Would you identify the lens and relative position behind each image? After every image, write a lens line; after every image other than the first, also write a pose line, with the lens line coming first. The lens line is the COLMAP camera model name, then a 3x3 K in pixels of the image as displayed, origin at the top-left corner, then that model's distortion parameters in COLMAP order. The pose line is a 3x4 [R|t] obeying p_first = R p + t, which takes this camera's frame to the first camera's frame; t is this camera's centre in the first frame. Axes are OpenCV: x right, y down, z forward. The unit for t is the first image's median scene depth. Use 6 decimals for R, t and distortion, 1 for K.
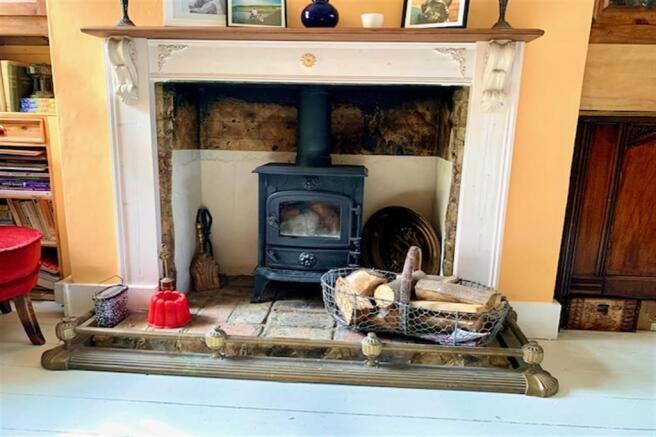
lens RADIAL K [[505.4, 0, 328.0], [0, 505.4, 218.5], [0, 0, 1]] dist [0.061666, -0.146080]
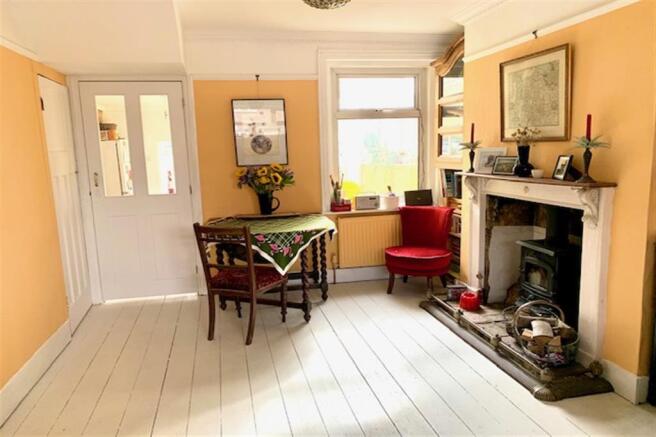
lens RADIAL K [[505.4, 0, 328.0], [0, 505.4, 218.5], [0, 0, 1]] dist [0.061666, -0.146080]
pose [[0.288935, 0.110422, -0.950959, 1.416638], [-0.157033, 0.985338, 0.066702, -0.198210], [0.944382, 0.130060, 0.302038, -0.221054]]
